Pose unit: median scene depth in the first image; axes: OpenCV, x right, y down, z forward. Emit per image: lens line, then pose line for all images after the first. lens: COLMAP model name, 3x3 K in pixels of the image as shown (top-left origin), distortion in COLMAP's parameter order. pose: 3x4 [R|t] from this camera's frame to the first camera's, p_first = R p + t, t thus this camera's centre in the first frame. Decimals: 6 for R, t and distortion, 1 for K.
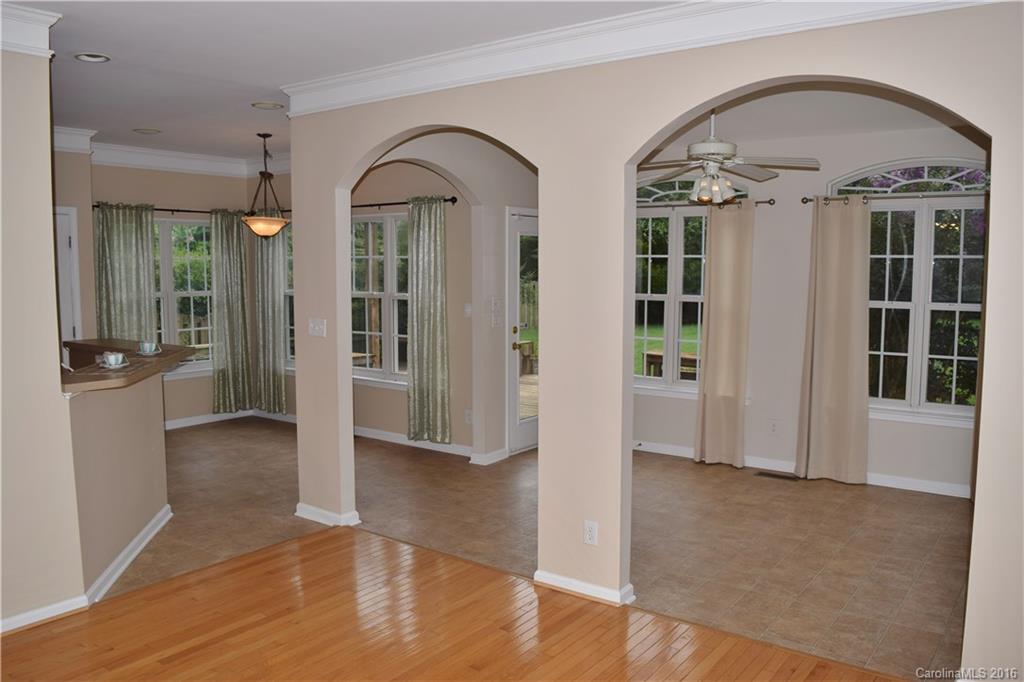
lens RADIAL K [[809.1, 0, 512.0], [0, 809.1, 341.0], [0, 0, 1]] dist [-0.092222, 0.014050]
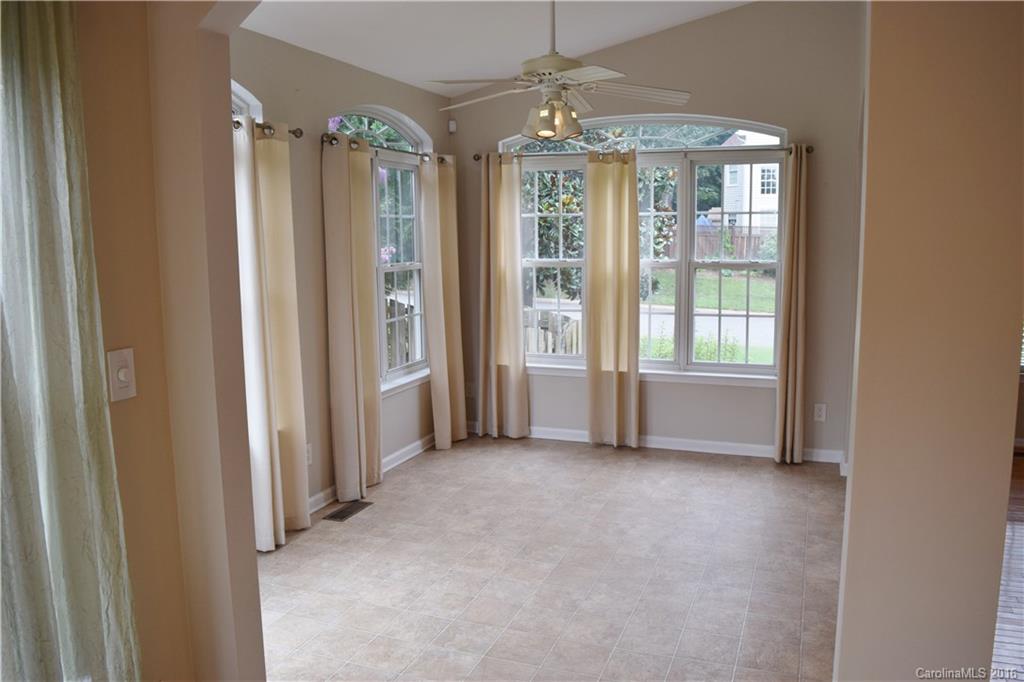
lens RADIAL K [[809.1, 0, 512.0], [0, 809.1, 341.0], [0, 0, 1]] dist [-0.092222, 0.014050]
pose [[-0.265859, -0.131345, 0.955022, -0.374656], [0.100277, 0.981533, 0.162906, -0.085739], [-0.958782, 0.139077, -0.247778, 0.950984]]
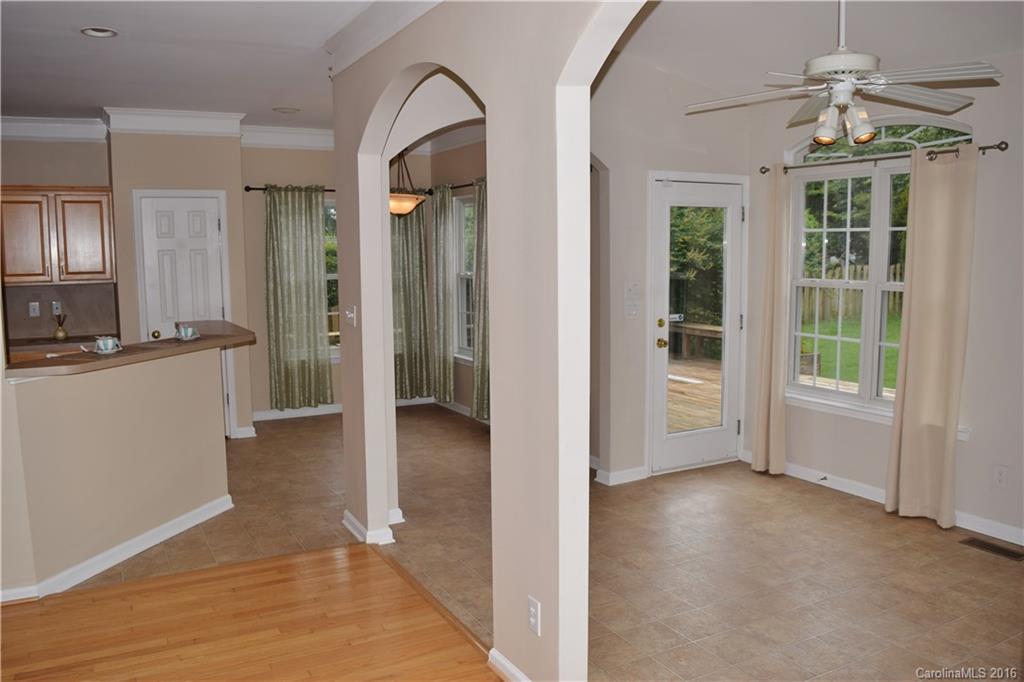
lens RADIAL K [[809.1, 0, 512.0], [0, 809.1, 341.0], [0, 0, 1]] dist [-0.092222, 0.014050]
pose [[0.905836, 0.038323, -0.421891, 0.216647], [-0.029833, 0.999198, 0.026709, -0.012935], [0.422576, -0.011608, 0.906253, 0.209182]]
